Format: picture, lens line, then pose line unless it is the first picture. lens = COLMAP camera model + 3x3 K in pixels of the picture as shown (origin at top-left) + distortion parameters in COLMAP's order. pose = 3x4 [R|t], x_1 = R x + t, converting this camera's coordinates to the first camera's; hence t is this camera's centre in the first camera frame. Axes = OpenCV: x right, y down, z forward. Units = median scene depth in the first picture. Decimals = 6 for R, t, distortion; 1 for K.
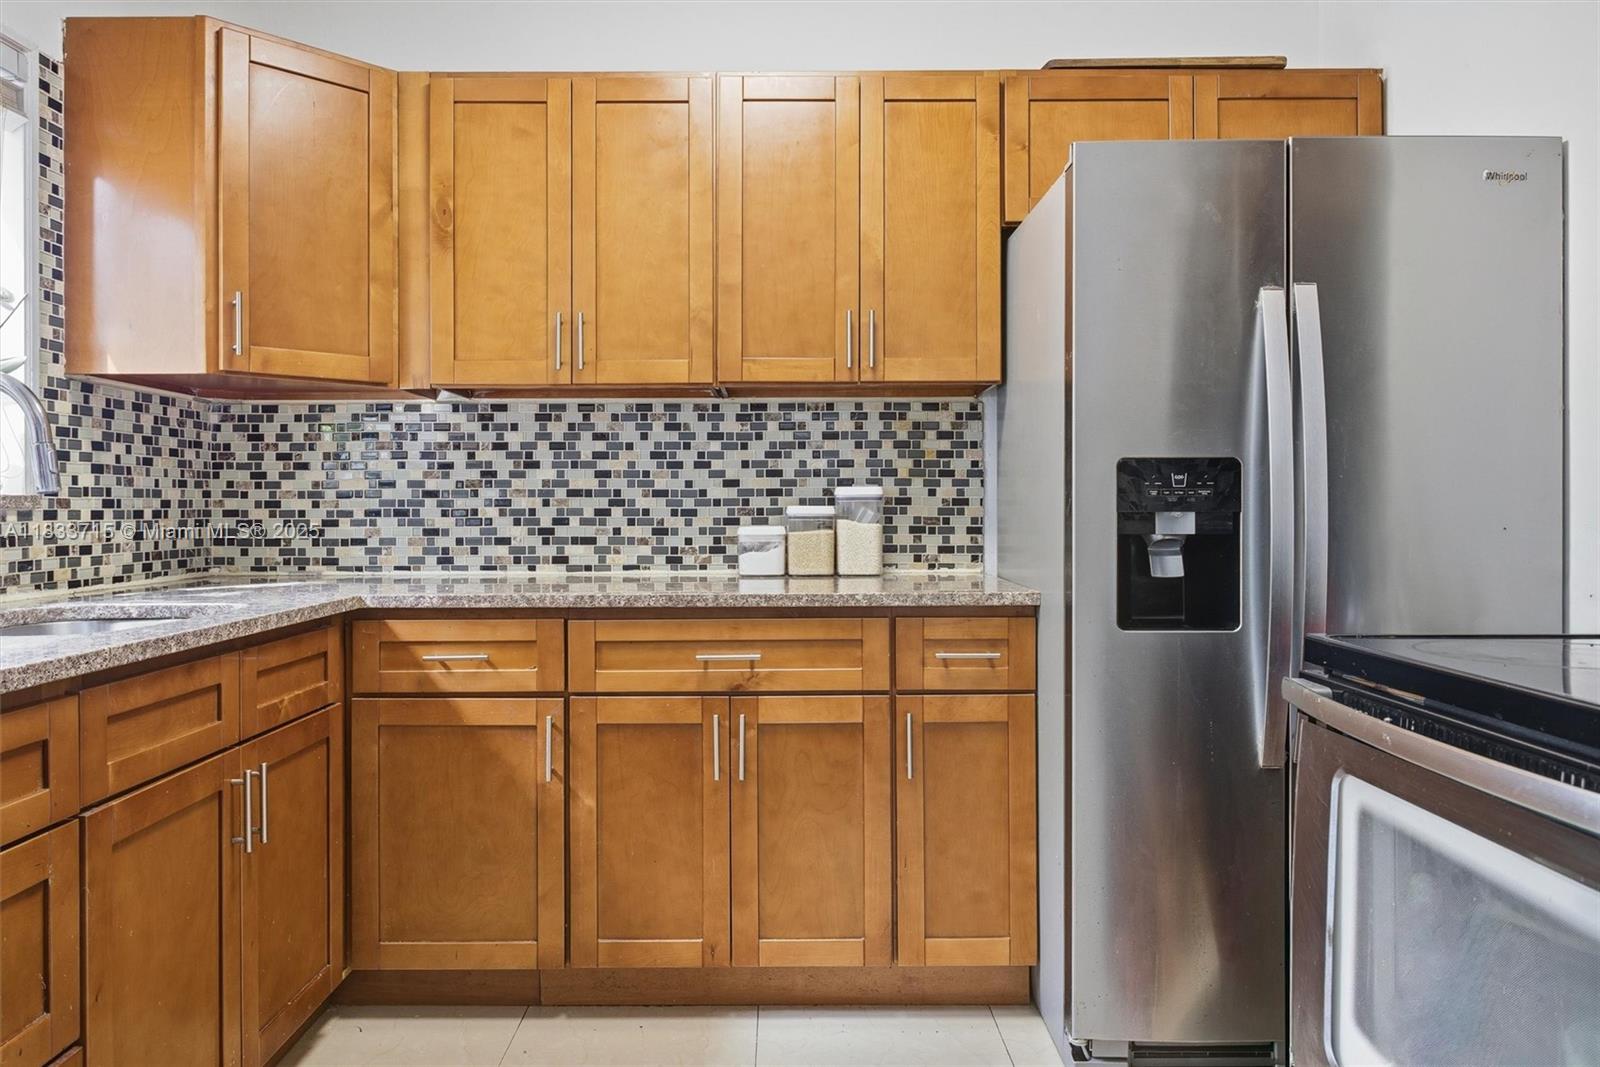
lens RADIAL K [[1063.1, 0, 778.6], [0, 1063.1, 506.4], [0, 0, 1]] dist [-0.004647, 0.000593]
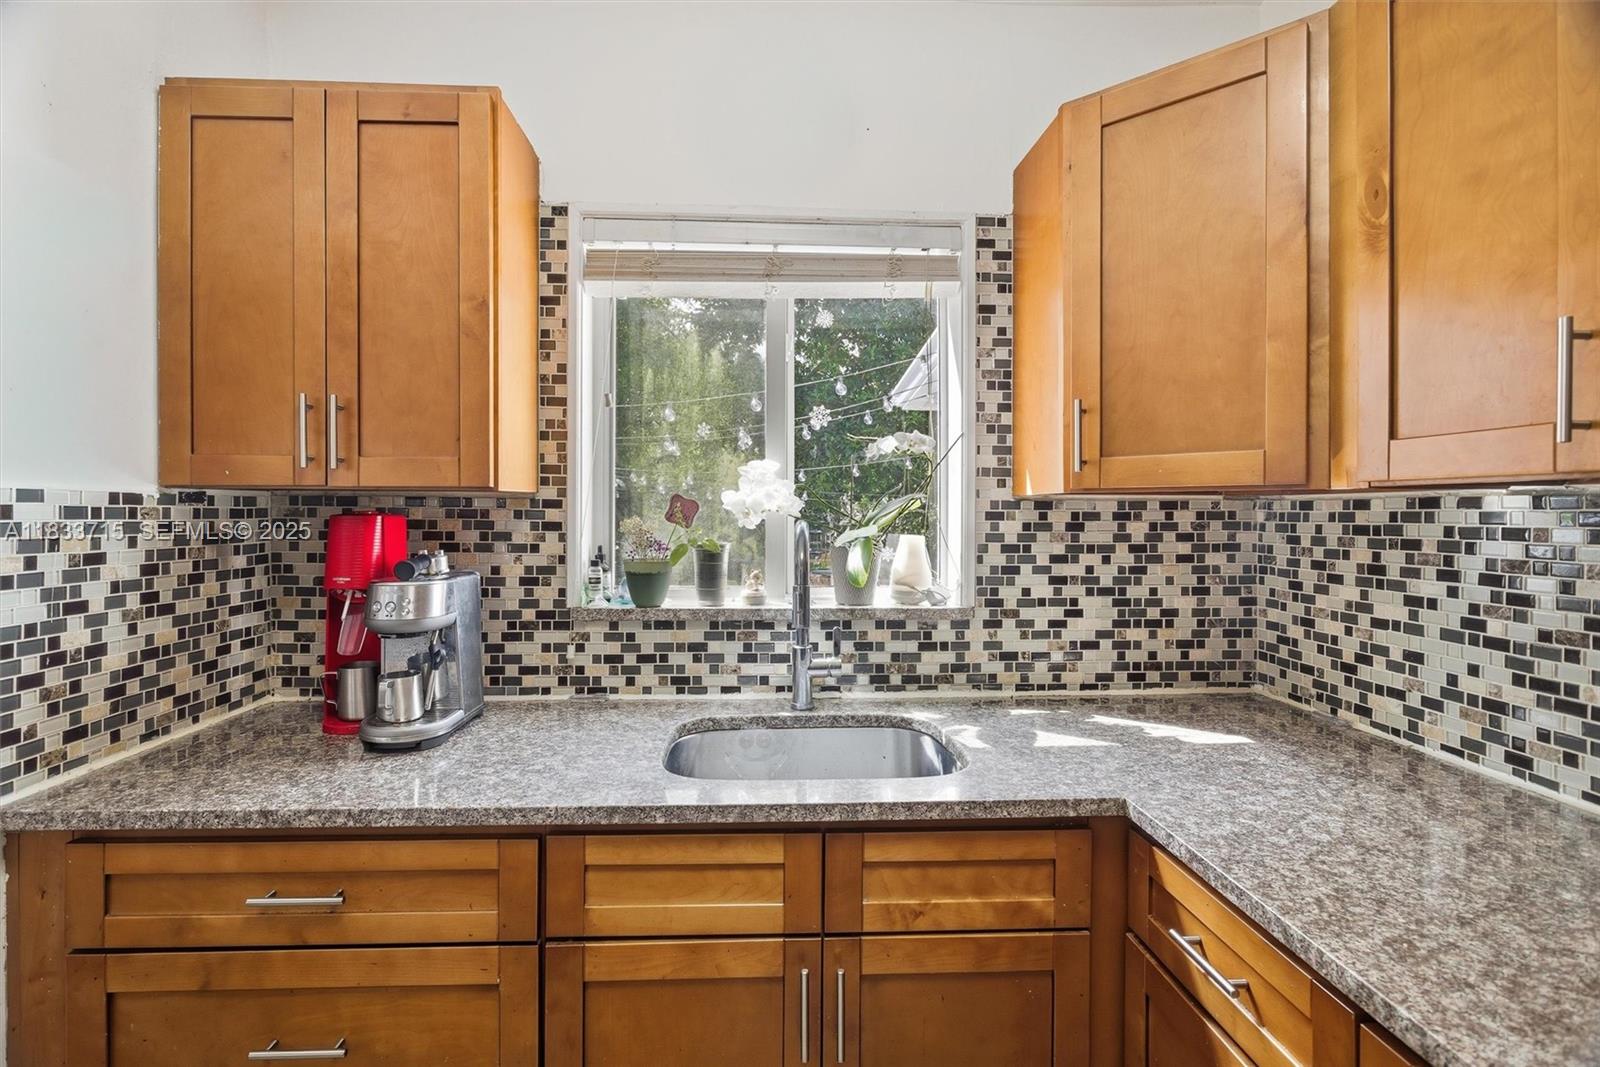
lens RADIAL K [[771.9, 0, 794.1], [0, 771.9, 517.5], [0, 0, 1]] dist [-0.006895, 0.003194]
pose [[0.056289, 0.010296, -0.998361, 0.064094], [-0.006251, 0.999931, 0.009960, -0.061478], [0.998395, 0.005680, 0.056350, 0.410687]]
